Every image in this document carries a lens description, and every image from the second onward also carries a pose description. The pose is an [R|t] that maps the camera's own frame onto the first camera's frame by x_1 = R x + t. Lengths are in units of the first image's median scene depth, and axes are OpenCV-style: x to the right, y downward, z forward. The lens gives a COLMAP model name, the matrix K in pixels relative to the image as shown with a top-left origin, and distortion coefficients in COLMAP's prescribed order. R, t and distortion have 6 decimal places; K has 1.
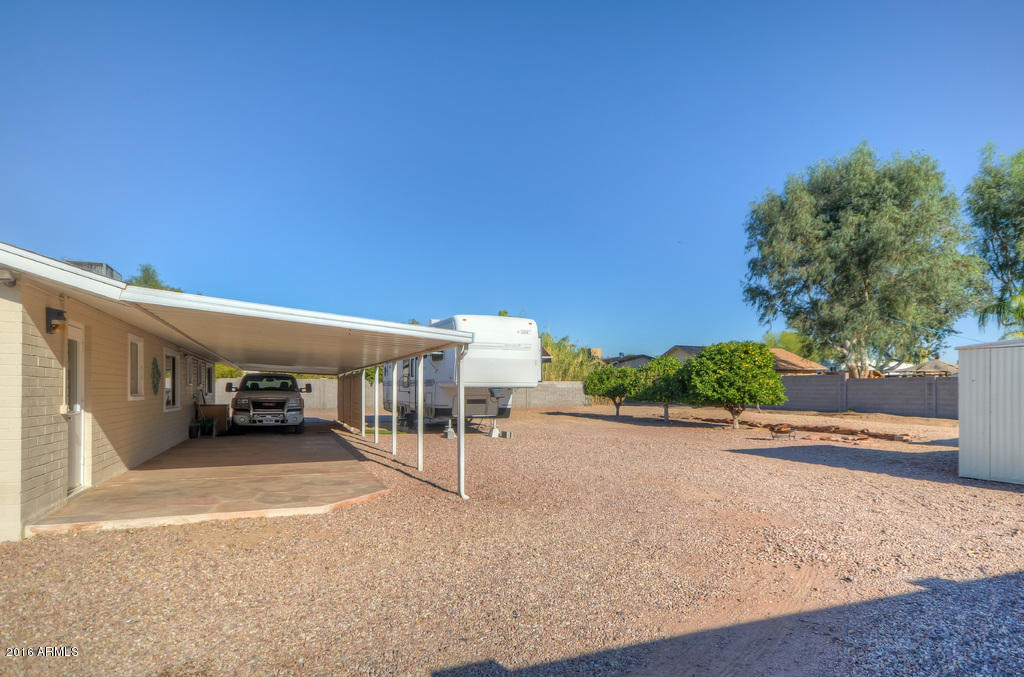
lens RADIAL K [[454.1, 0, 514.5], [0, 454.1, 341.5], [0, 0, 1]] dist [0.001454, 0.000042]
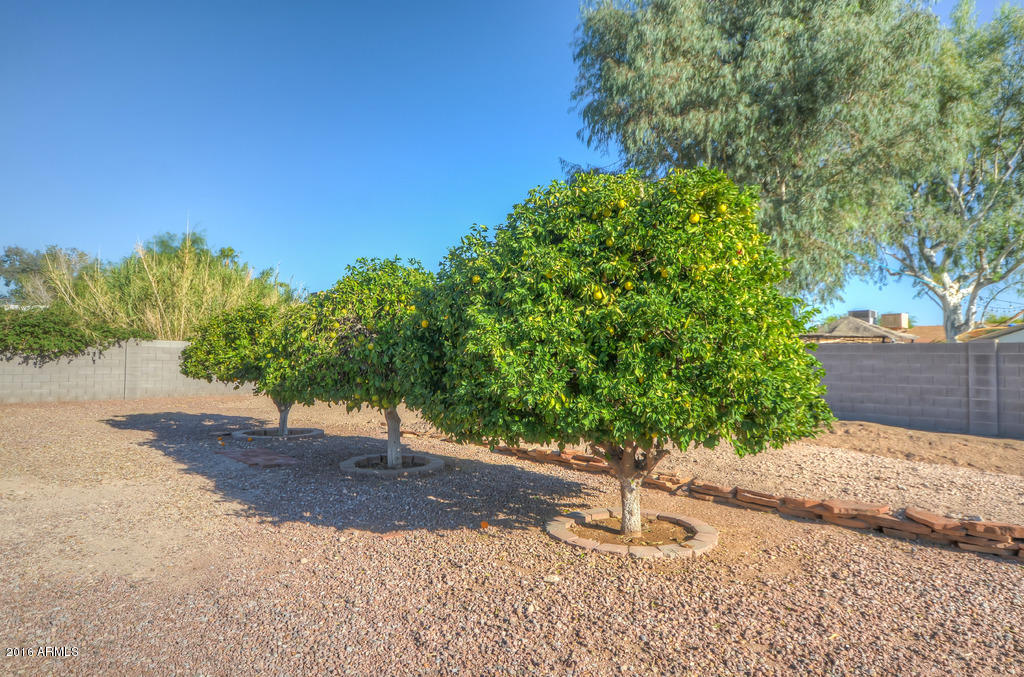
lens RADIAL K [[454.1, 0, 514.5], [0, 454.1, 341.5], [0, 0, 1]] dist [0.001454, 0.000042]
pose [[0.887695, 0.024007, 0.459805, 0.313542], [-0.056969, 0.996693, 0.057945, 0.076493], [-0.456894, -0.077632, 0.886127, 0.805574]]
